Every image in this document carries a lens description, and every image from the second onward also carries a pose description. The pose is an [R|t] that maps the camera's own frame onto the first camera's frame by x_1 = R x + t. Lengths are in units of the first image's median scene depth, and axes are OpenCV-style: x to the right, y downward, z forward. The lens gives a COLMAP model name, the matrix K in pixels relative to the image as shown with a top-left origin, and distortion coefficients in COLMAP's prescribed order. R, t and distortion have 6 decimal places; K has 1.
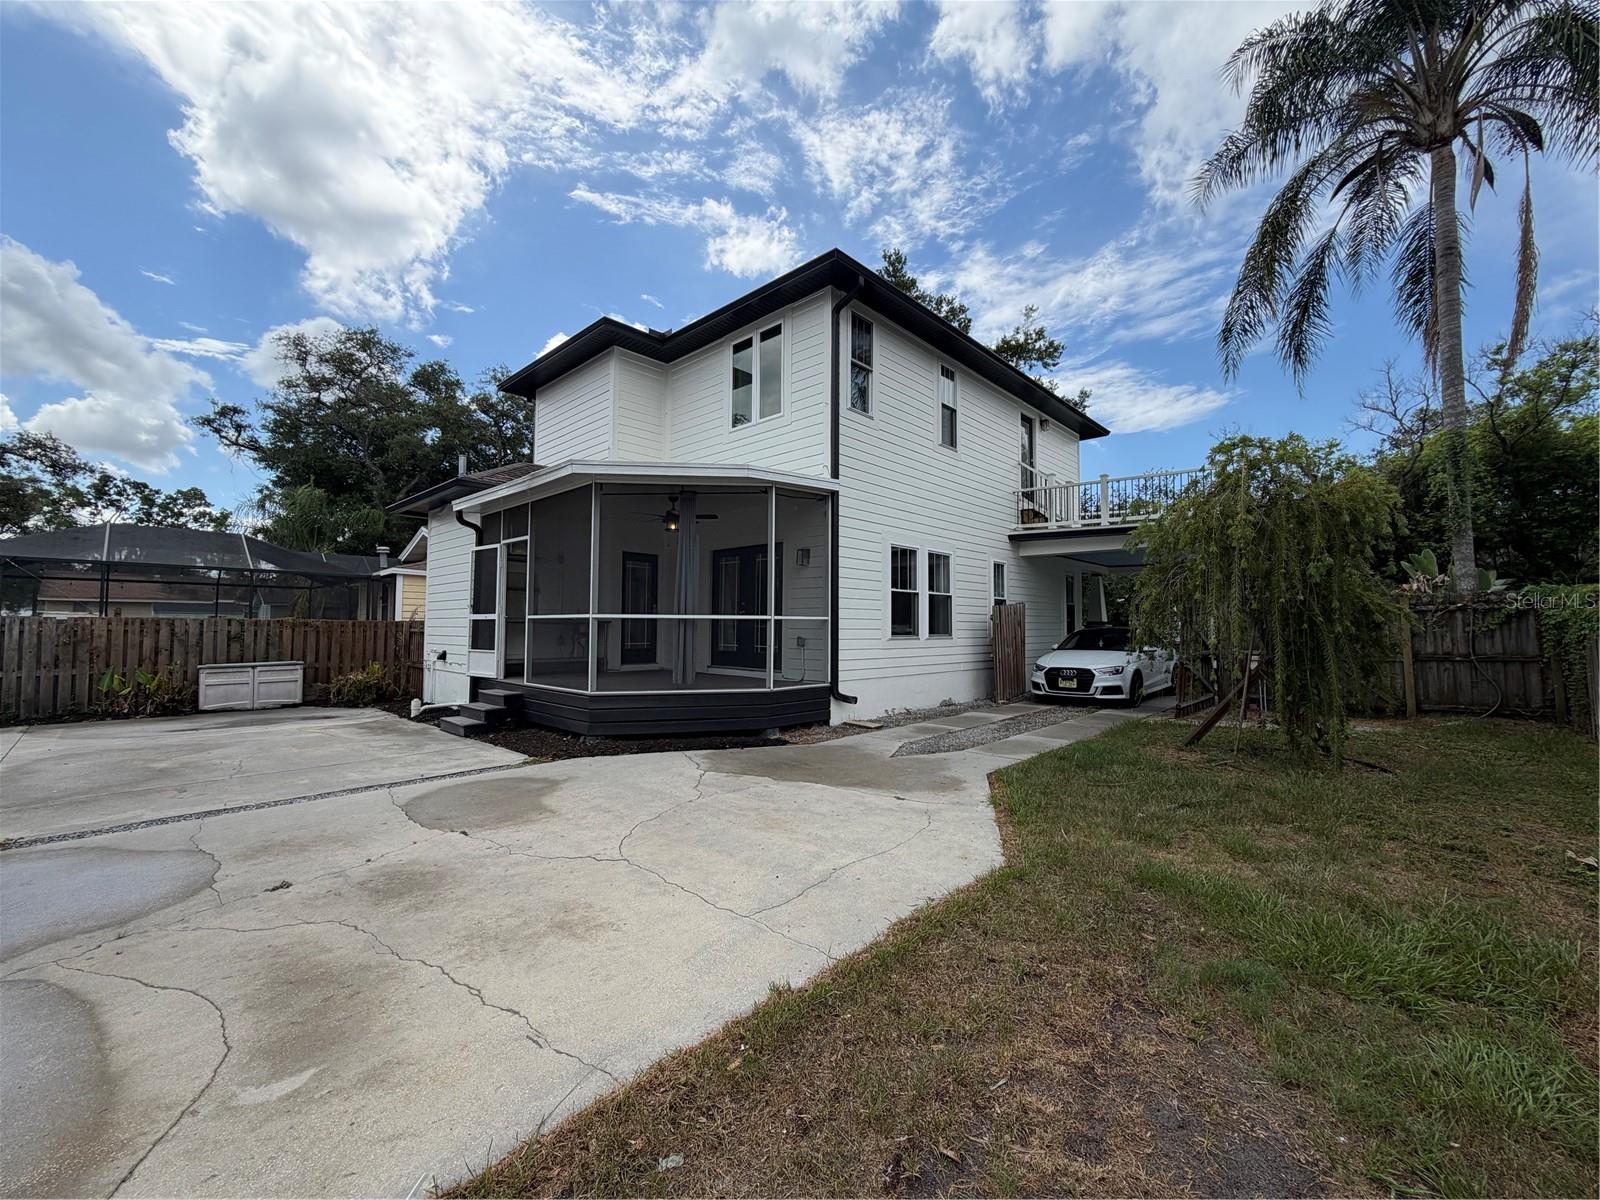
lens RADIAL K [[637.7, 0, 803.2], [0, 637.7, 602.3], [0, 0, 1]] dist [-0.000219, 0.000218]
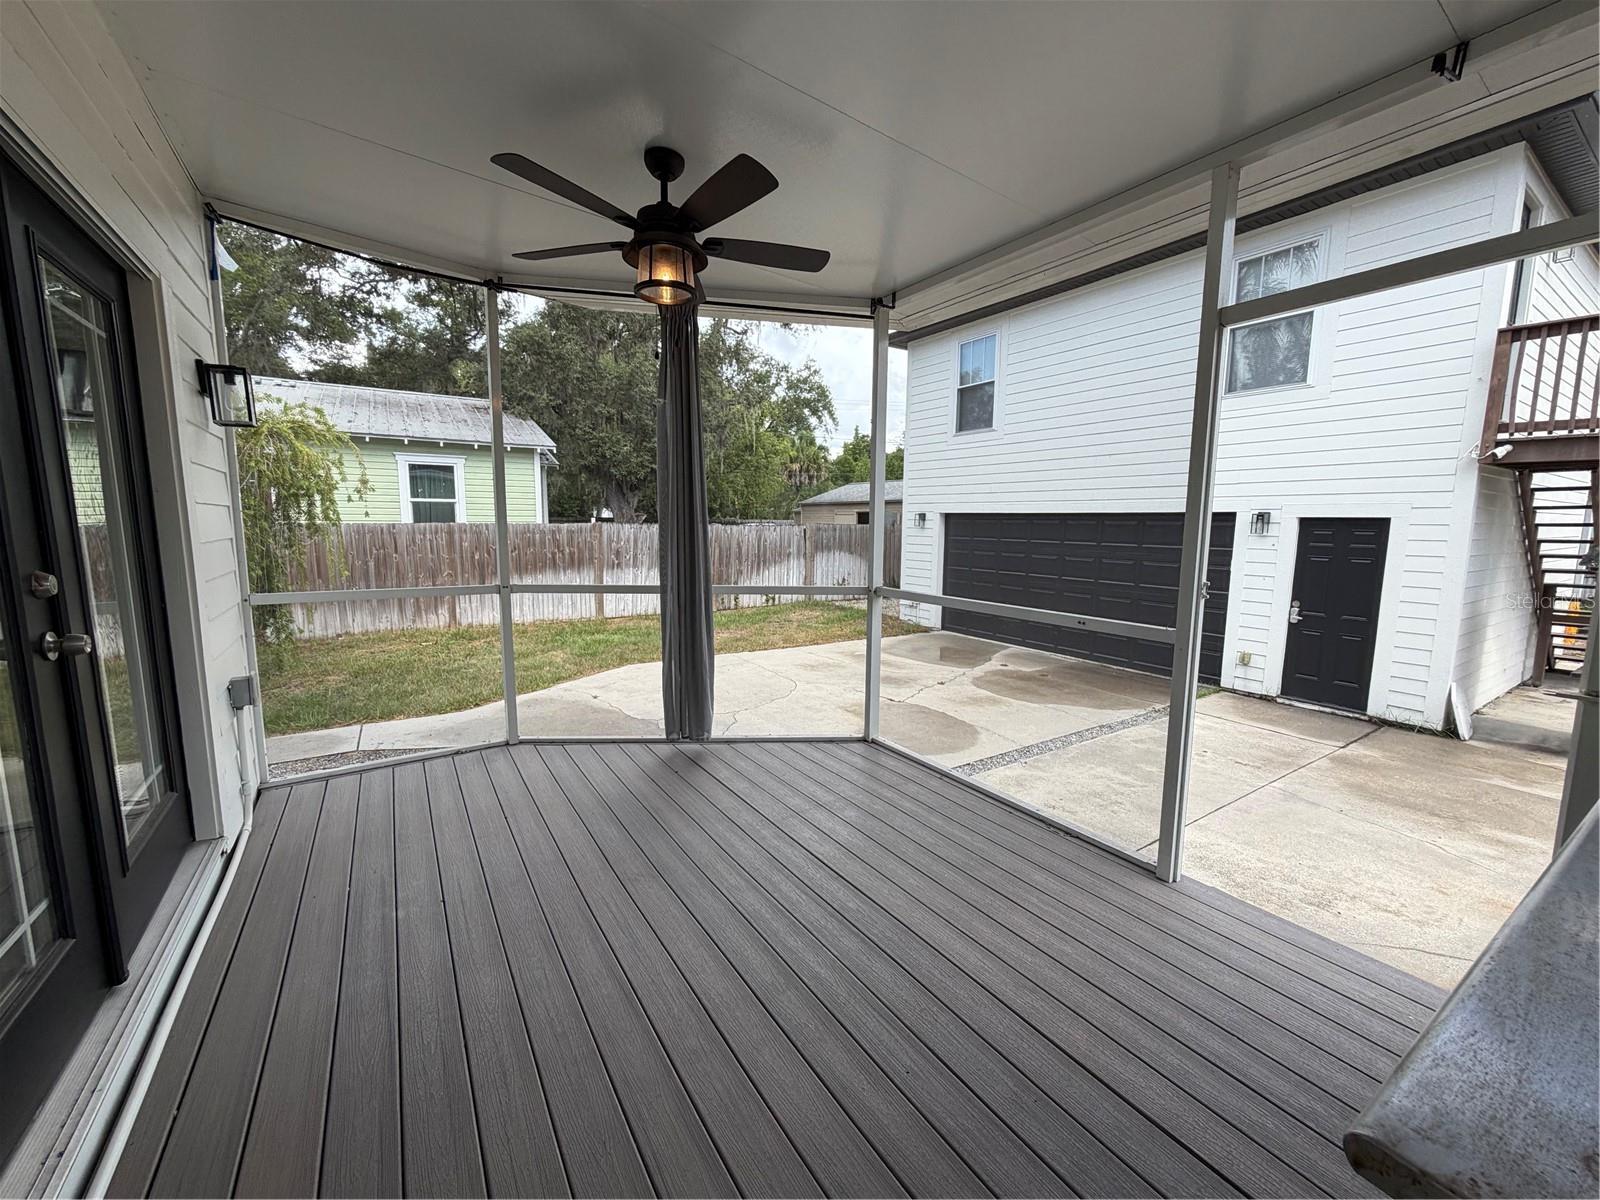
lens RADIAL K [[637.7, 0, 806.8], [0, 637.7, 605.6], [0, 0, 1]] dist [-0.000219, 0.000218]
pose [[-0.974698, -0.044195, 0.219113, -0.295226], [-0.023992, 0.995281, 0.094022, -0.008940], [-0.222235, 0.086387, -0.971159, 1.145617]]
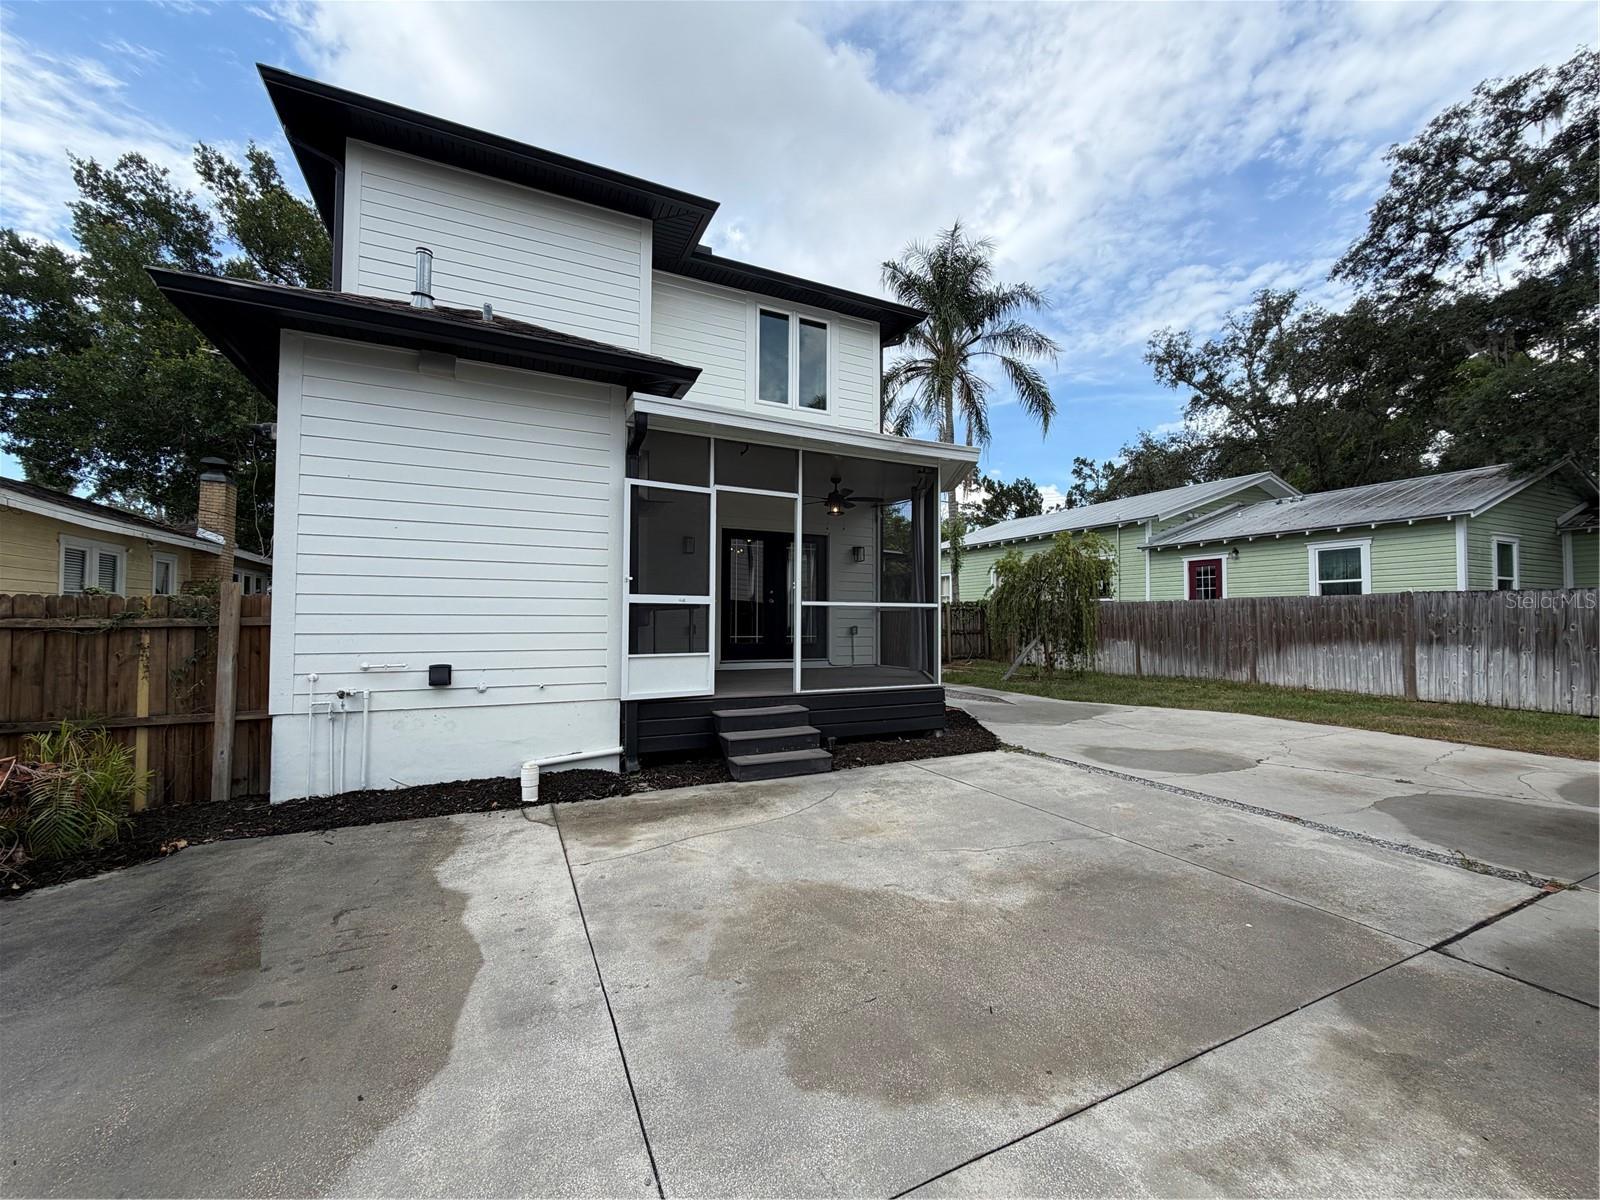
lens RADIAL K [[637.7, 0, 809.3], [0, 637.7, 605.3], [0, 0, 1]] dist [-0.000219, 0.000218]
pose [[0.347264, 0.019265, 0.937570, -0.996631], [-0.039394, 0.999206, -0.005940, 0.026050], [-0.936940, -0.034872, 0.347747, 0.651356]]
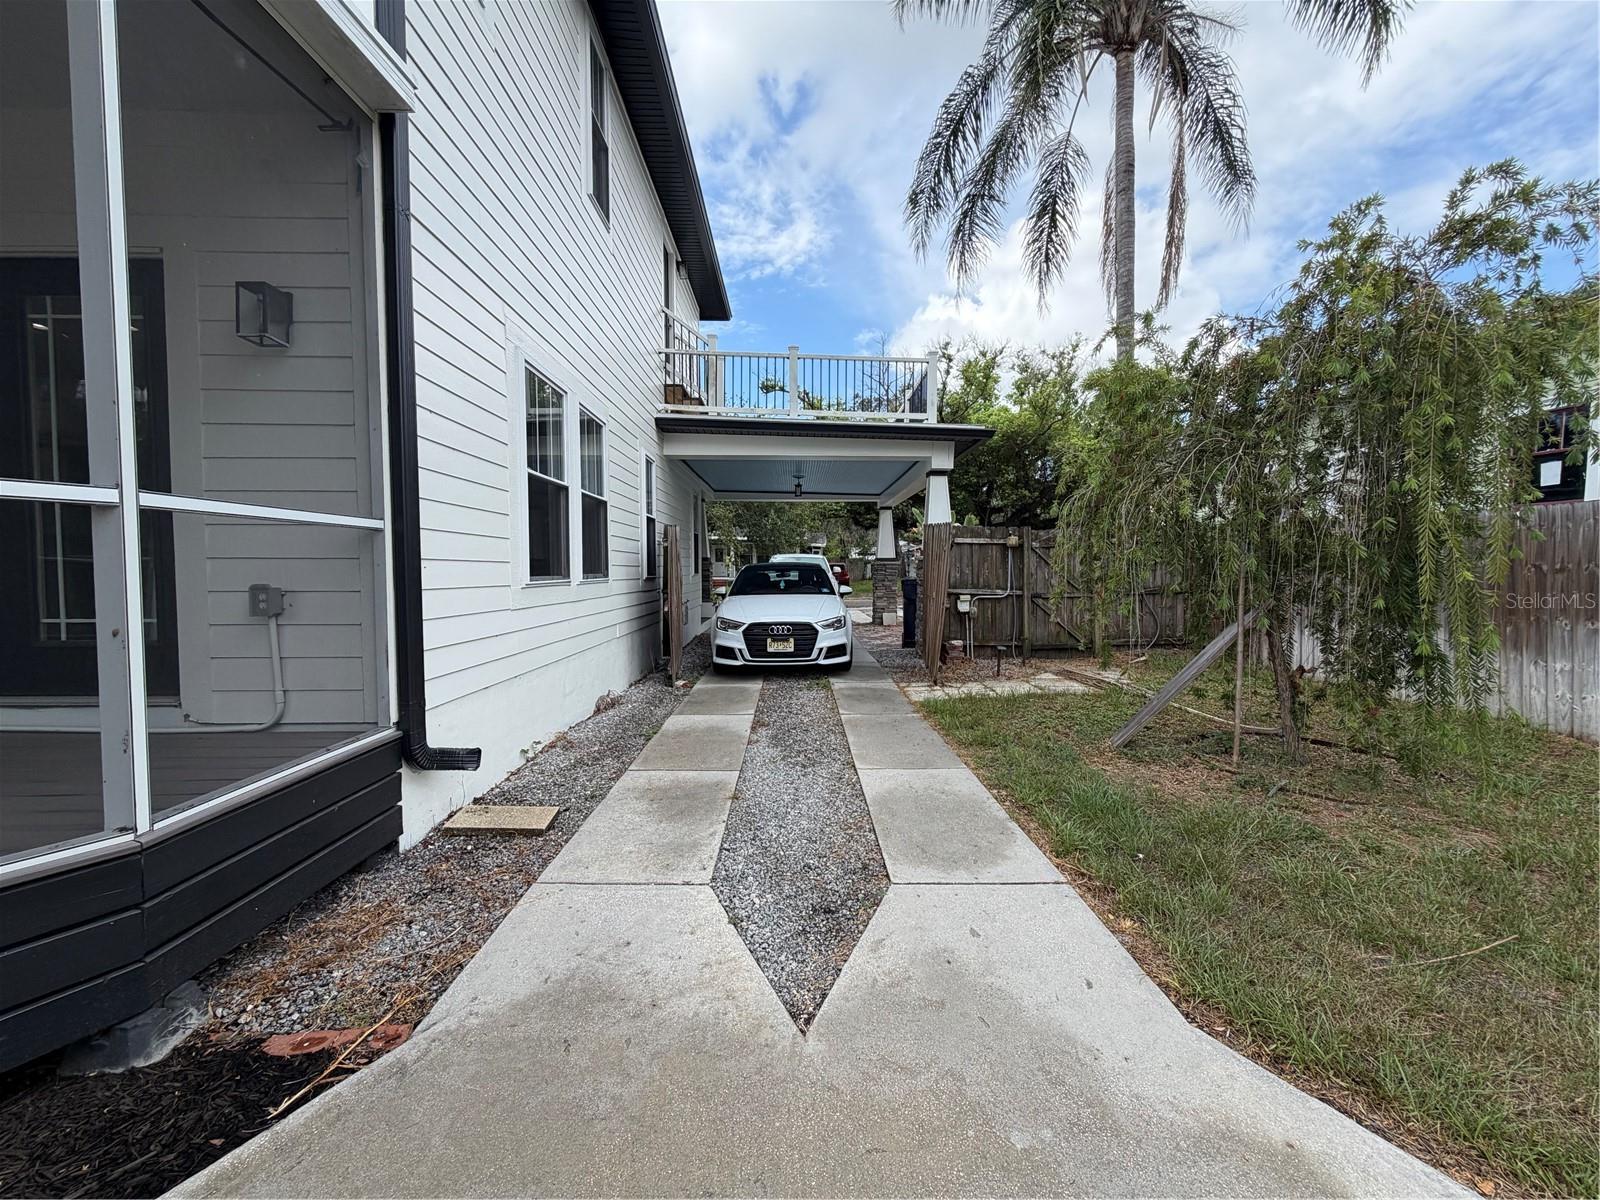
lens RADIAL K [[637.7, 0, 809.0], [0, 637.7, 601.0], [0, 0, 1]] dist [-0.000219, 0.000218]
pose [[0.706987, -0.039472, 0.706125, -0.032658], [-0.025398, 0.996380, 0.081126, 0.029154], [-0.706771, -0.075290, 0.703425, 0.572894]]
